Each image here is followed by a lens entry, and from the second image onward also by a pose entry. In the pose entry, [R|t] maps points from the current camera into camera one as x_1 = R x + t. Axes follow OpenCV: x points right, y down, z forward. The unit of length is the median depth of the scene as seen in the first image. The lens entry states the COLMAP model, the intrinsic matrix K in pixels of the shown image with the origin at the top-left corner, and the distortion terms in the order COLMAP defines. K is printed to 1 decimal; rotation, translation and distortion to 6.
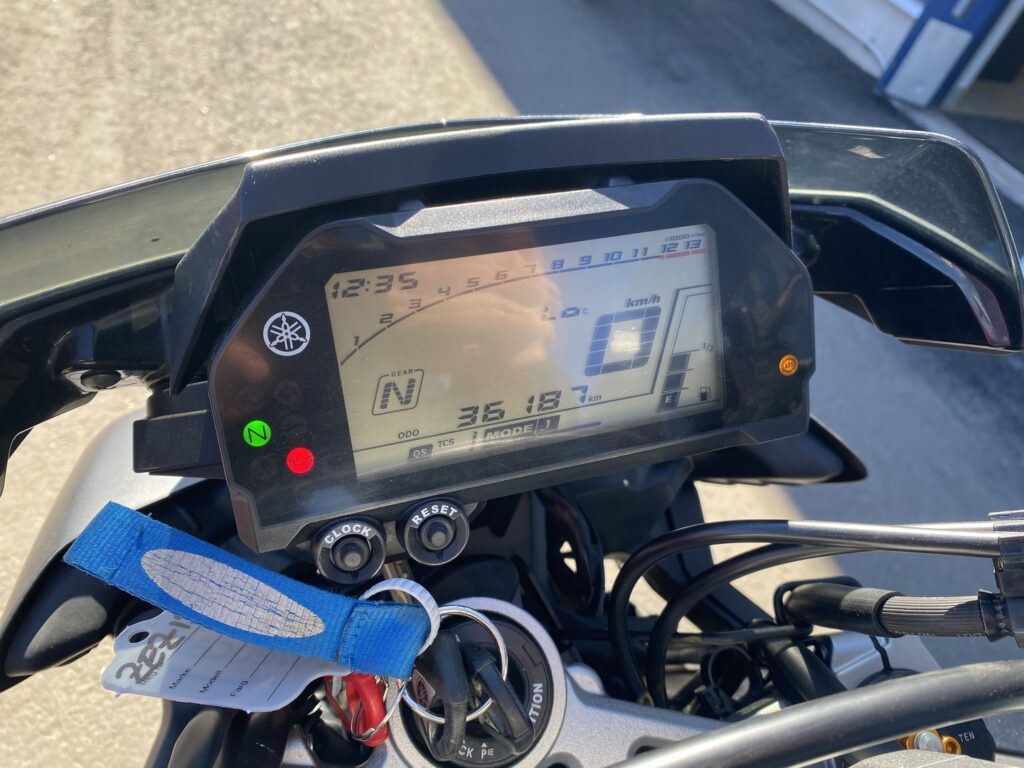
lens RADIAL K [[779.9, 0, 512.5], [0, 779.9, 377.2], [0, 0, 1]] dist [0.044124, -0.024358]
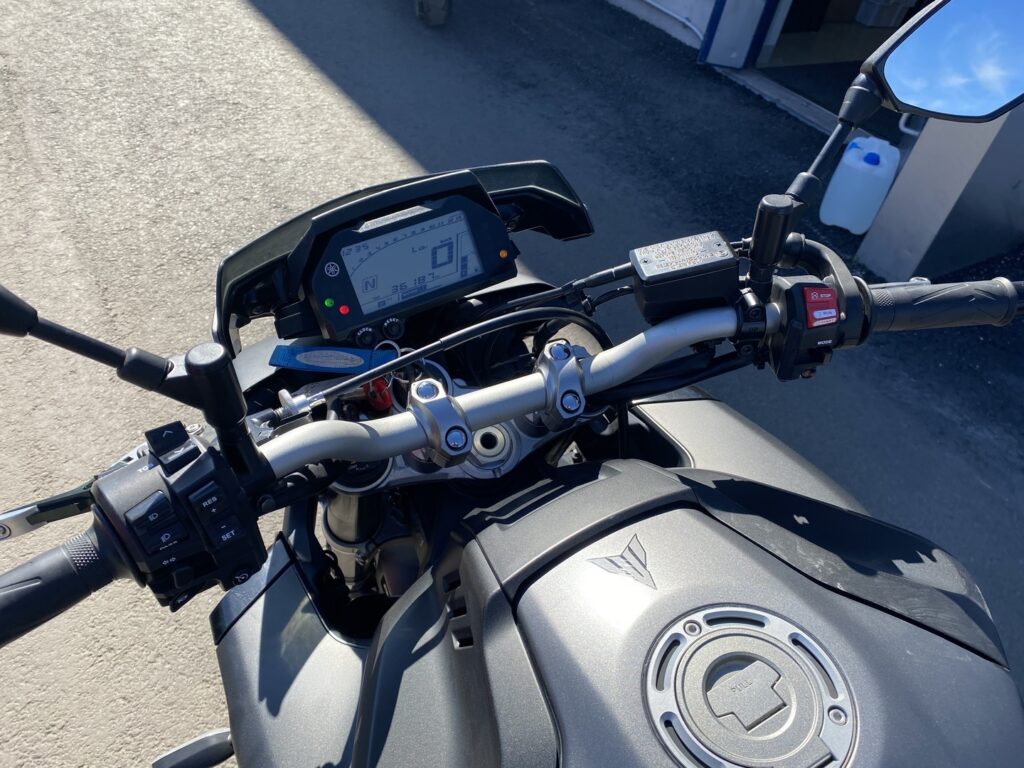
lens RADIAL K [[779.9, 0, 512.0], [0, 779.9, 391.4], [0, 0, 1]] dist [0.044124, -0.024358]
pose [[0.973869, -0.213412, 0.077677, 0.057958], [0.212744, 0.976962, 0.016877, 0.437783], [-0.079489, 0.000090, 0.996836, -1.836721]]
